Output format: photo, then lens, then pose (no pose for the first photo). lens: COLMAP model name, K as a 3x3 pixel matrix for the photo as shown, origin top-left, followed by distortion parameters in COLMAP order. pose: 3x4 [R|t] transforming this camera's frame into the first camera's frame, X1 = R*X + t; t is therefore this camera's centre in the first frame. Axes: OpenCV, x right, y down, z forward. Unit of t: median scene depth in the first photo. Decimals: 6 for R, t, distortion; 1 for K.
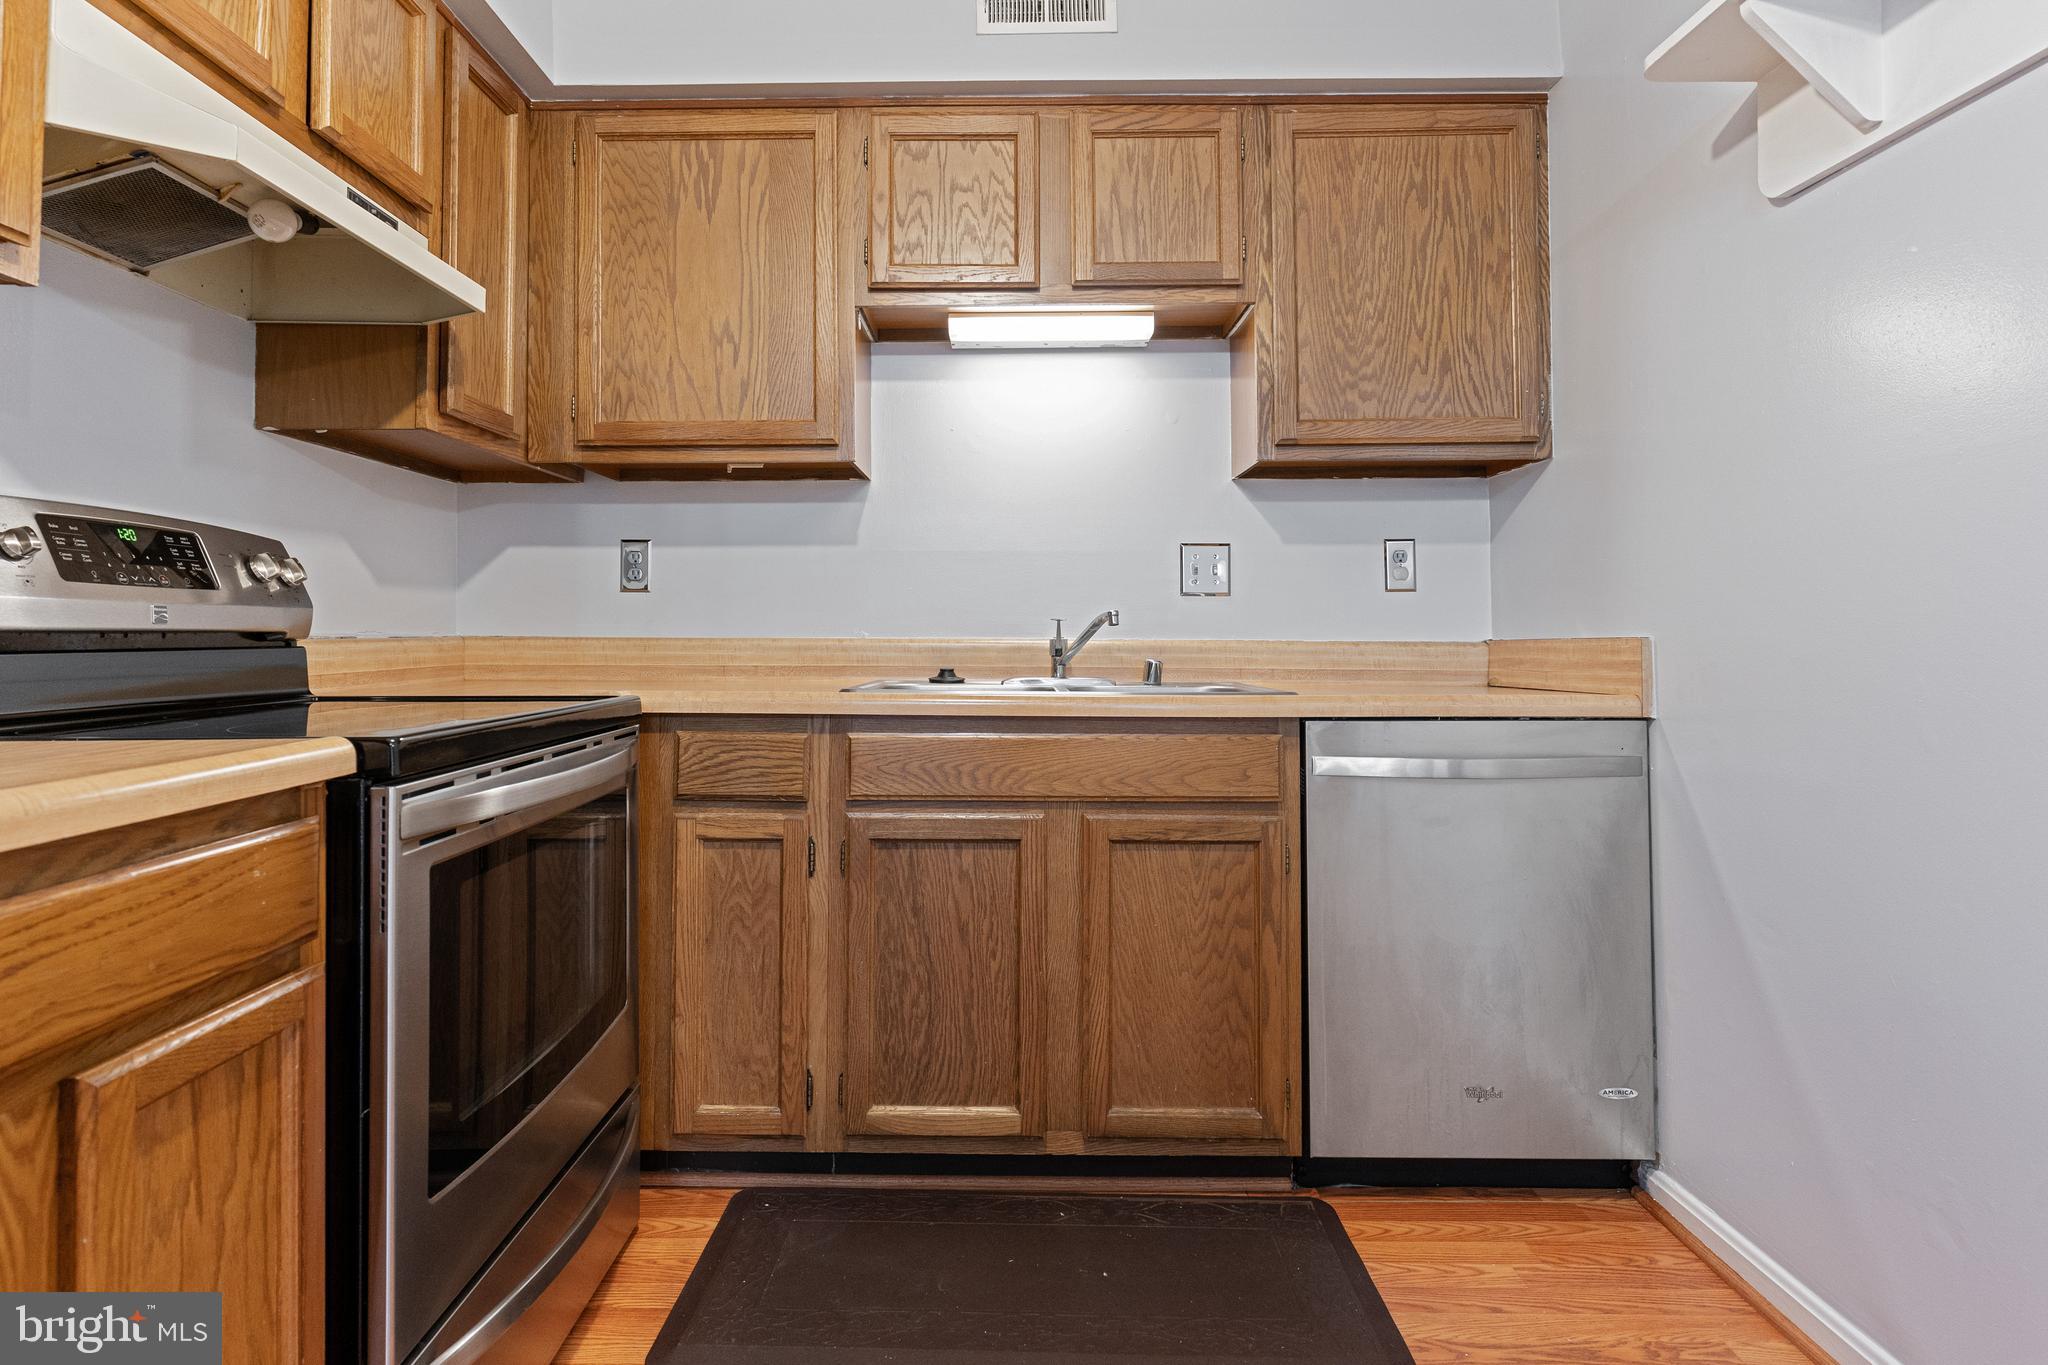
lens RADIAL K [[1089.3, 0, 1005.0], [0, 1089.3, 609.3], [0, 0, 1]] dist [0.002193, -0.000293]
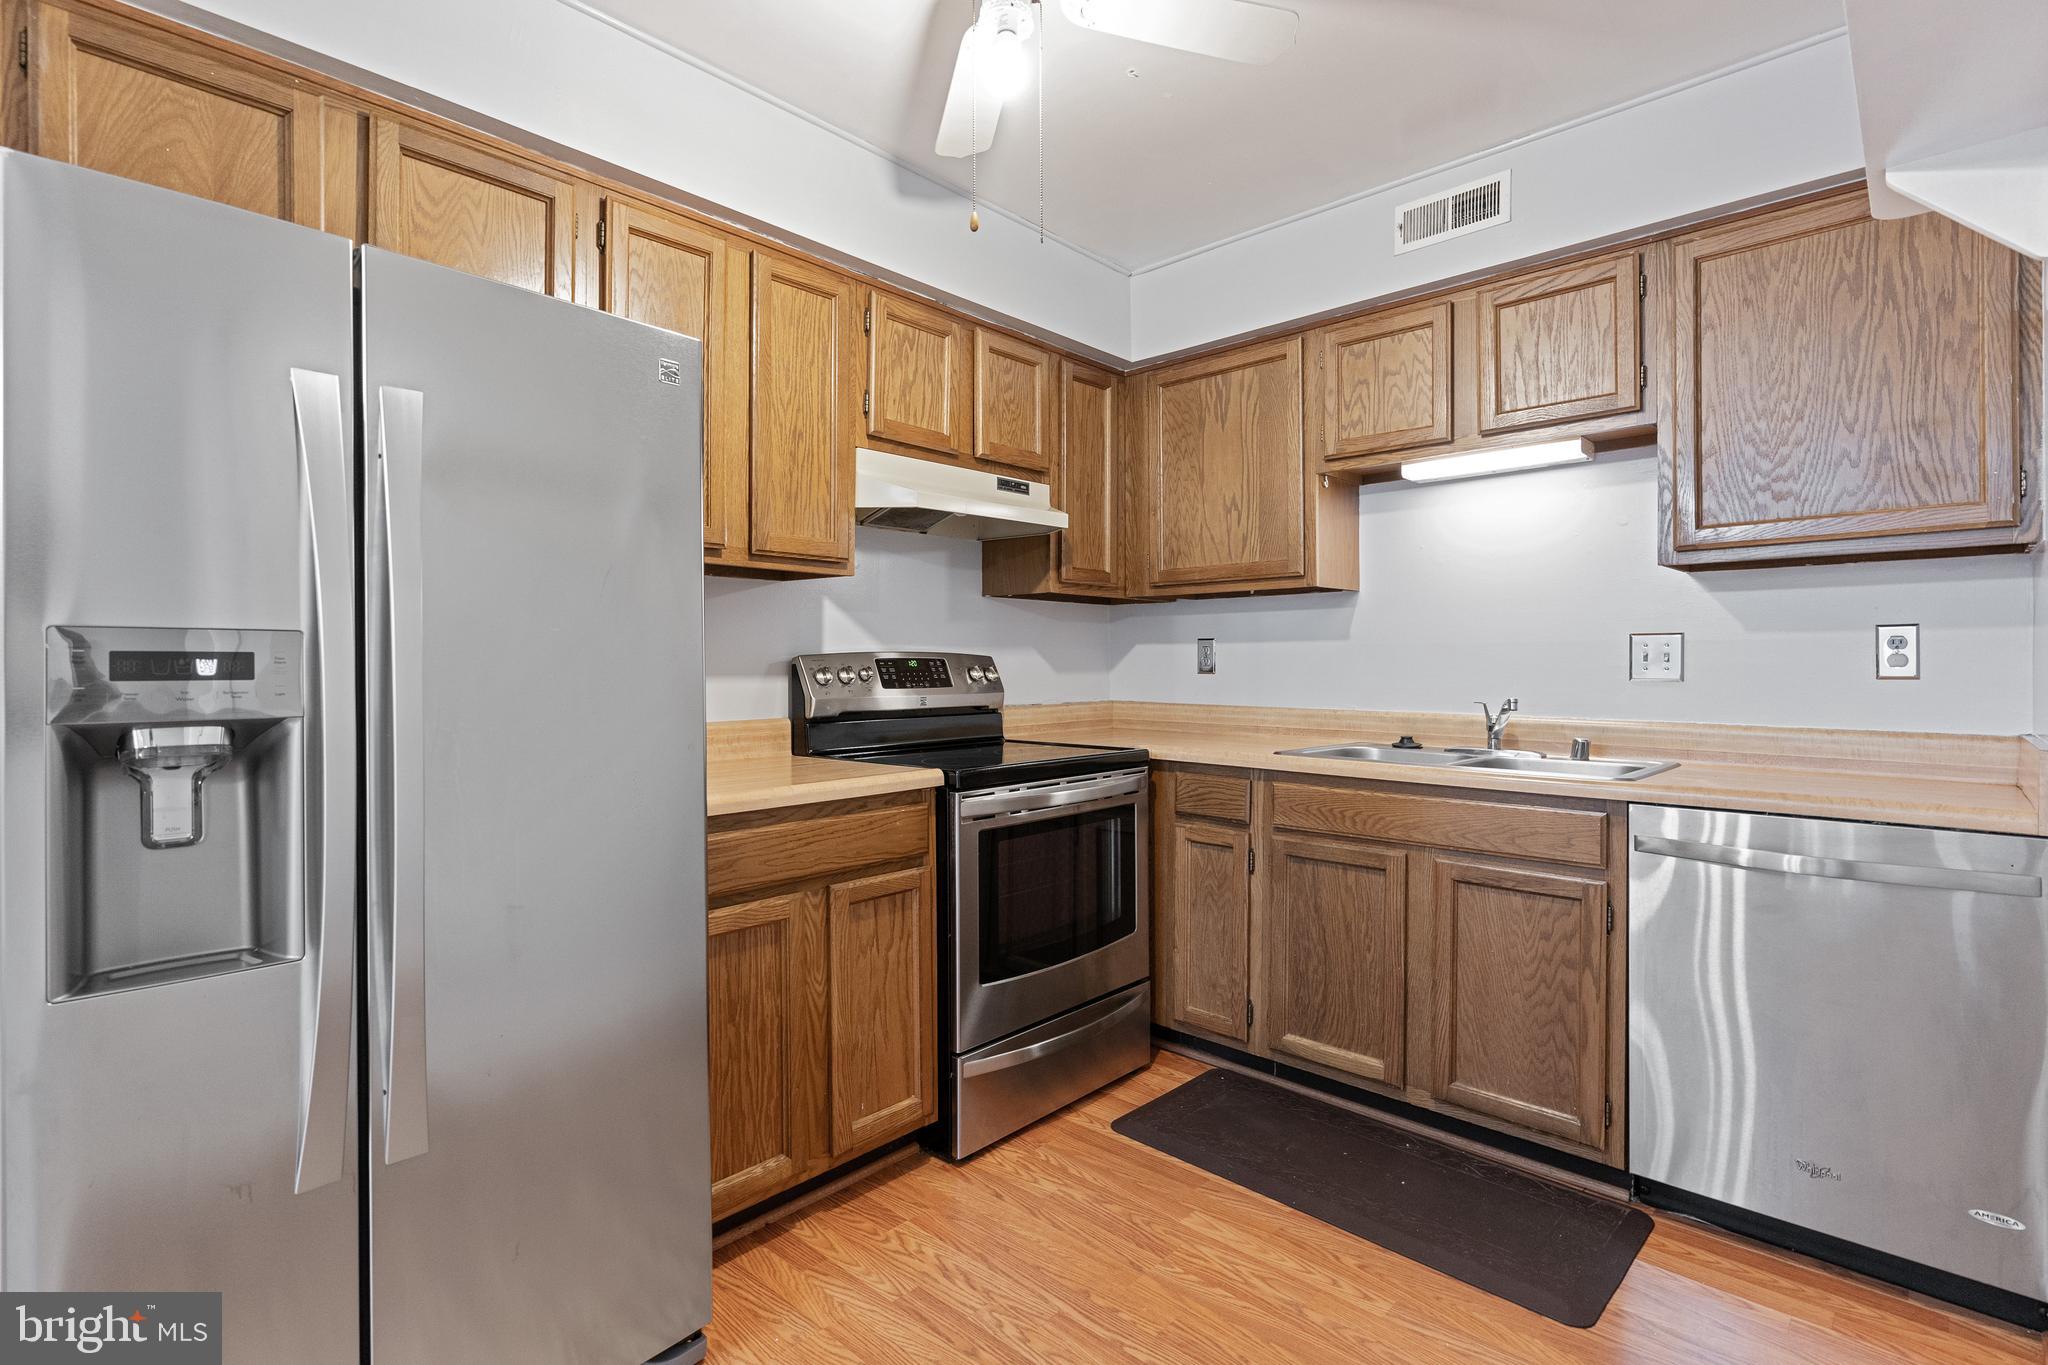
lens RADIAL K [[987.3, 0, 1006.2], [0, 987.3, 670.5], [0, 0, 1]] dist [0.005081, 0.001046]
pose [[0.727510, 0.004457, -0.686083, 0.457097], [0.017438, 0.999536, 0.024984, -0.069365], [0.685875, -0.030140, 0.727094, -0.198848]]
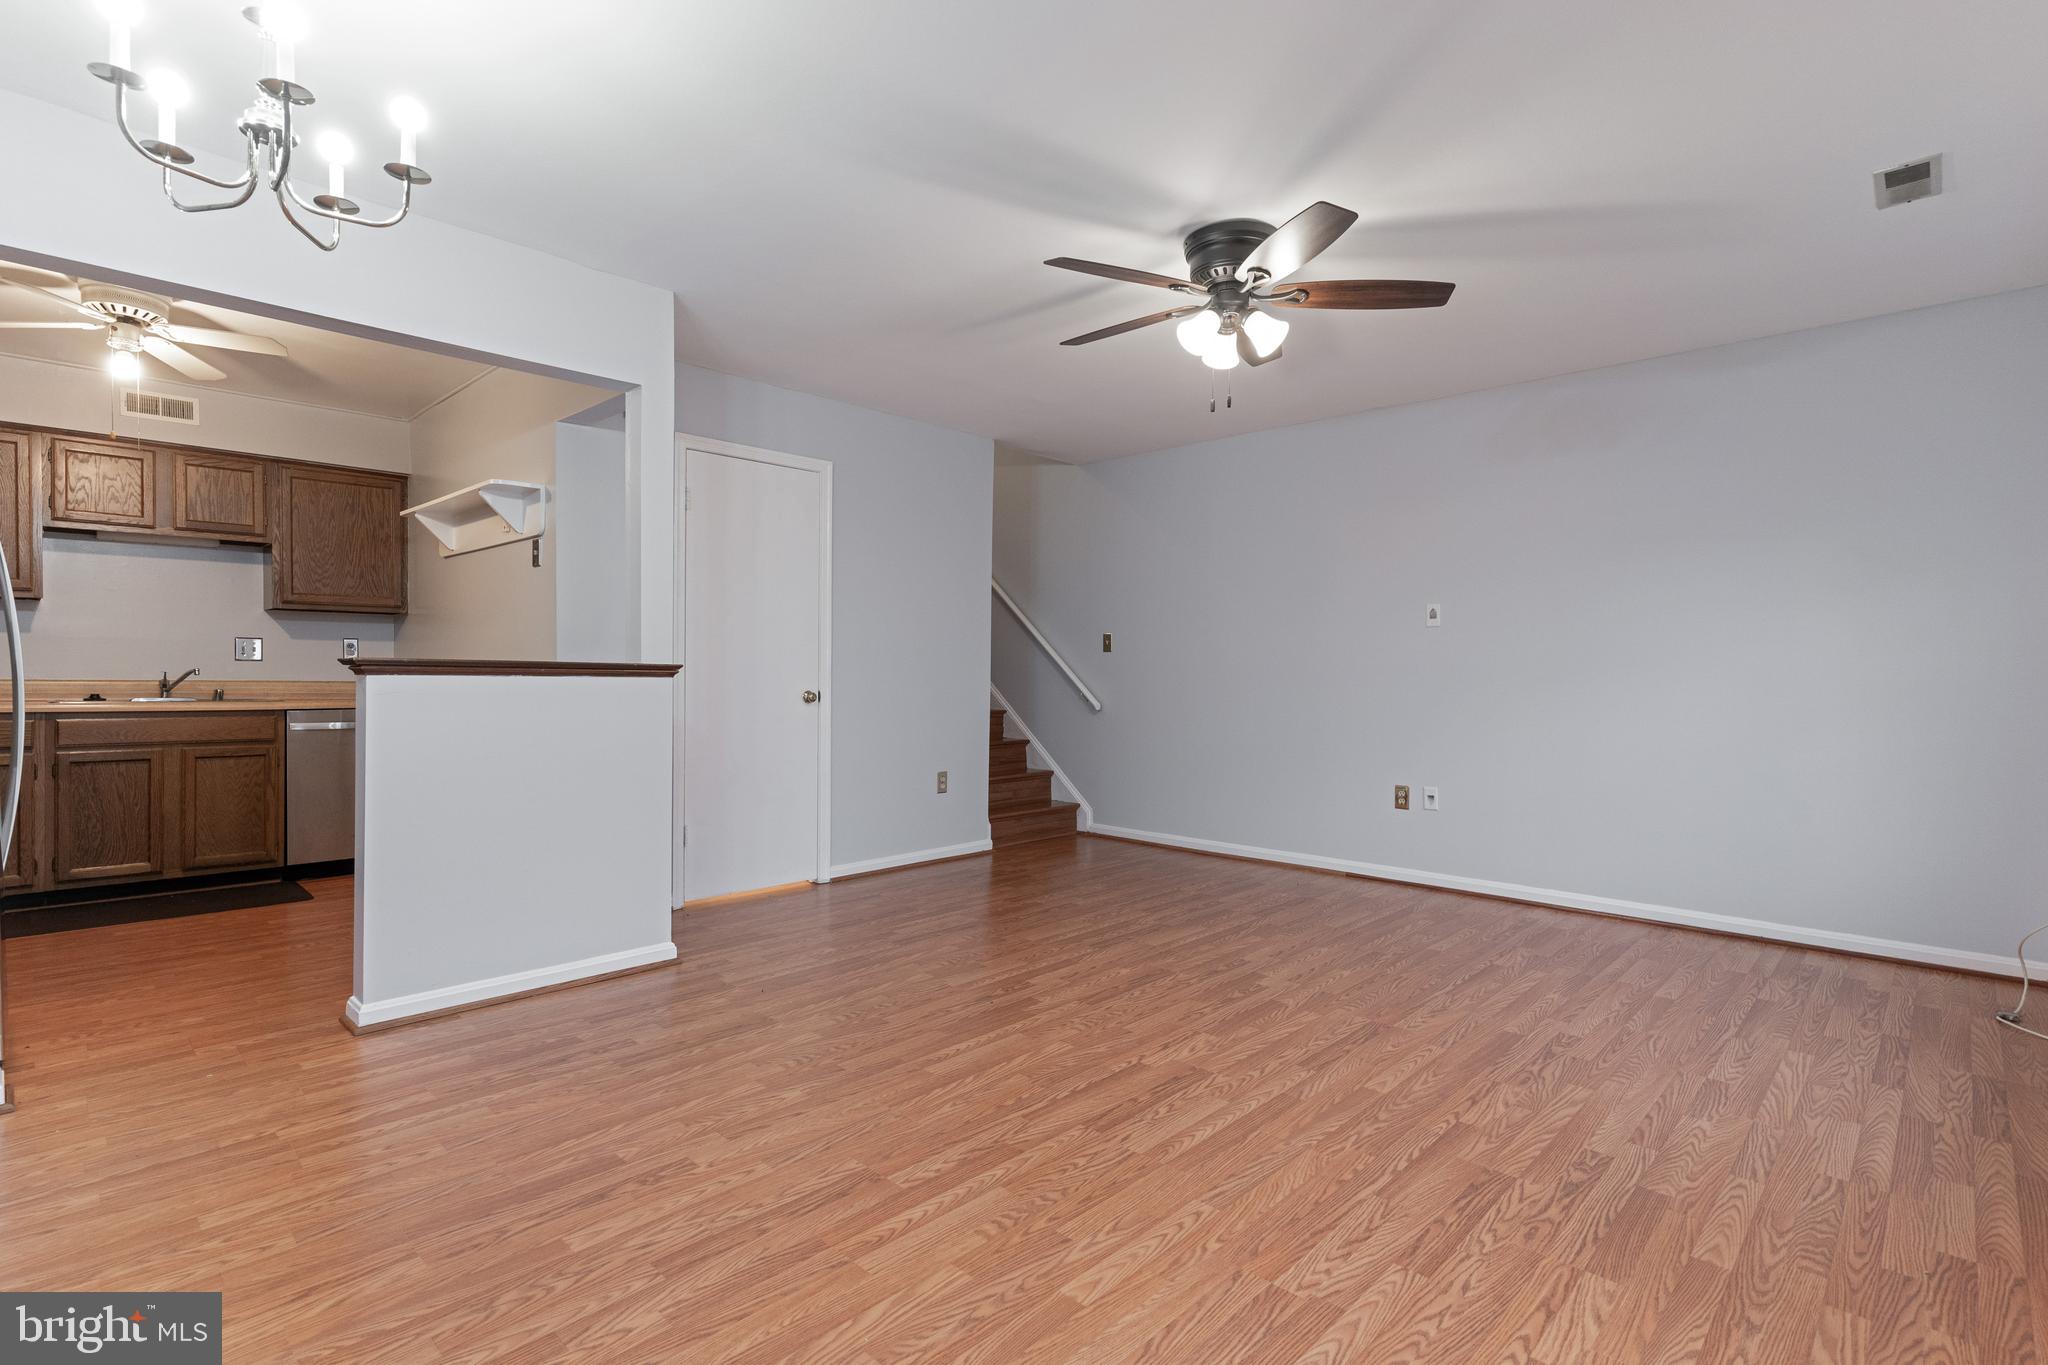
lens RADIAL K [[987.3, 0, 991.3], [0, 987.3, 688.7], [0, 0, 1]] dist [0.005081, 0.001046]
pose [[0.716259, -0.003461, 0.697826, -0.173273], [-0.028082, 0.999035, 0.033779, -0.078107], [-0.697269, -0.043791, 0.715471, -1.803296]]
